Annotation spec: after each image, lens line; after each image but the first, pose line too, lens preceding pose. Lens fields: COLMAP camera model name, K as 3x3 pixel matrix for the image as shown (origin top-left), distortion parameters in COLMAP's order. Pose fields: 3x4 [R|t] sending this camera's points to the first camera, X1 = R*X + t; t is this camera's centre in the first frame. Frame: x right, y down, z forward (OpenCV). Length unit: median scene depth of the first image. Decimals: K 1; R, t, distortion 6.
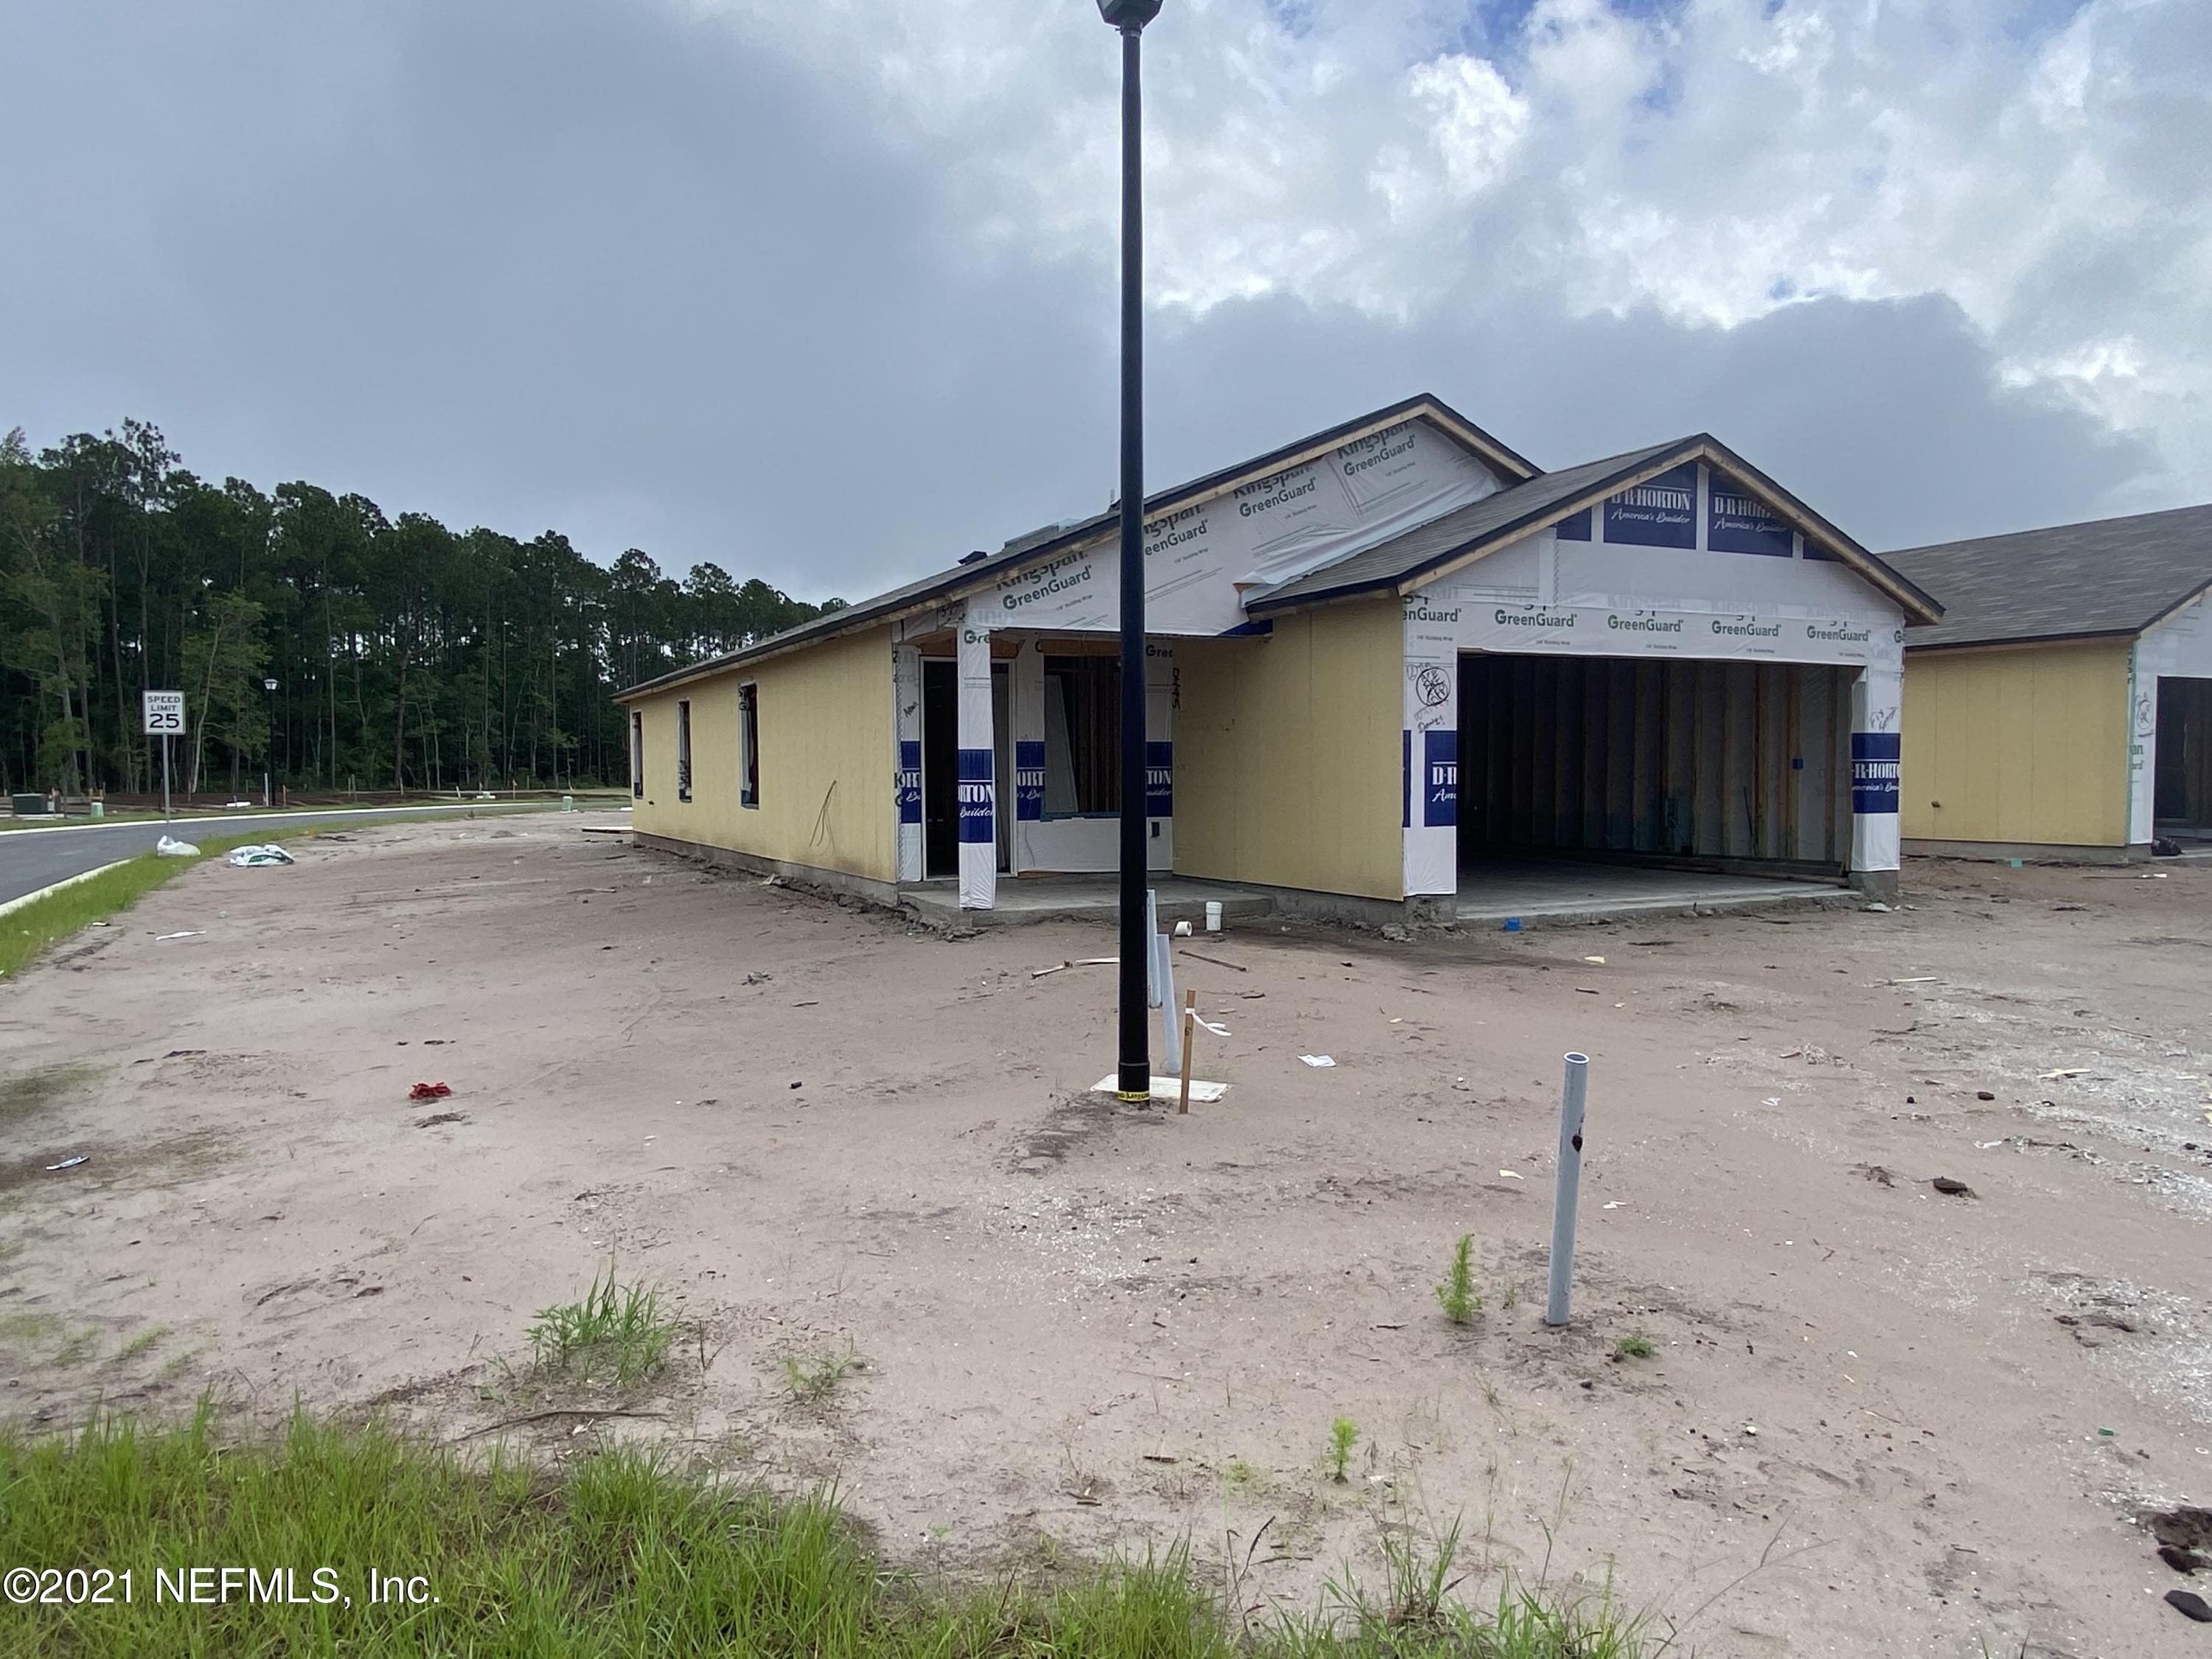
lens RADIAL K [[1421.0, 0, 975.3], [0, 1421.0, 841.5], [0, 0, 1]] dist [0.029460, -0.006560]
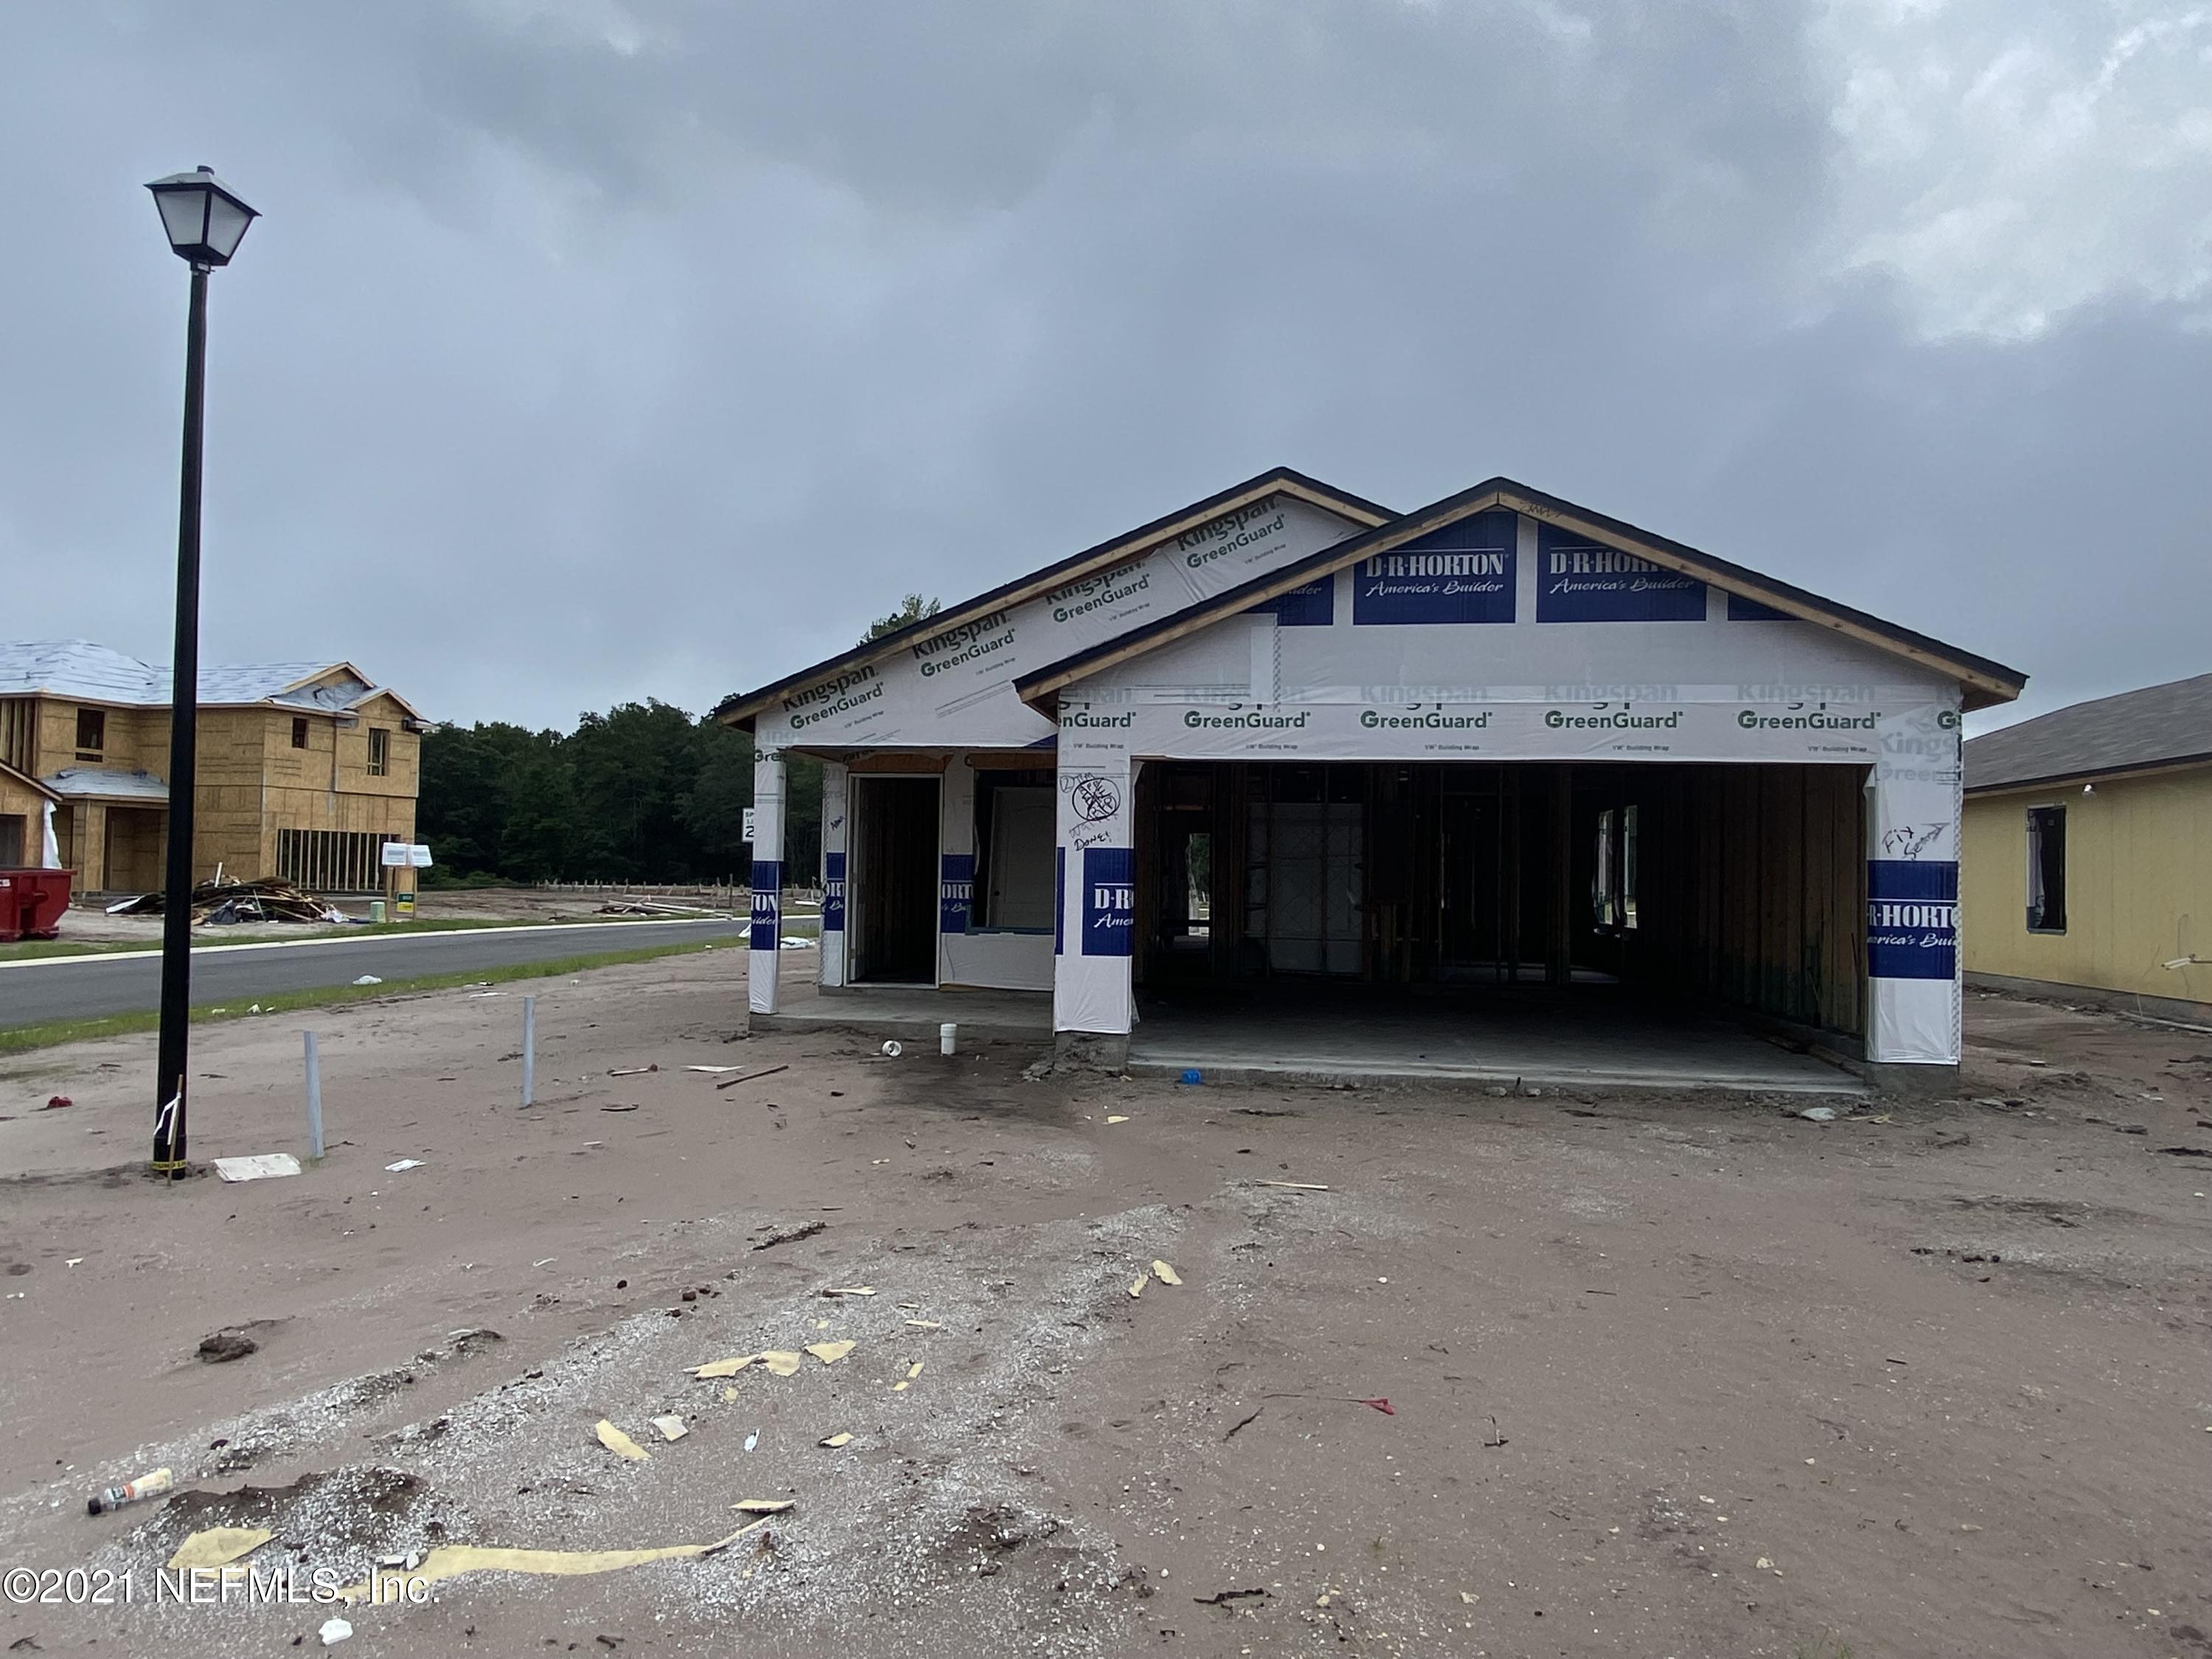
lens RADIAL K [[1421.0, 0, 1028.8], [0, 1421.0, 842.2], [0, 0, 1]] dist [0.029460, -0.006560]
pose [[0.833083, 0.008756, -0.553079, 0.732510], [-0.051341, 0.996782, -0.061553, -0.022911], [0.550760, 0.079675, 0.830852, 0.220397]]
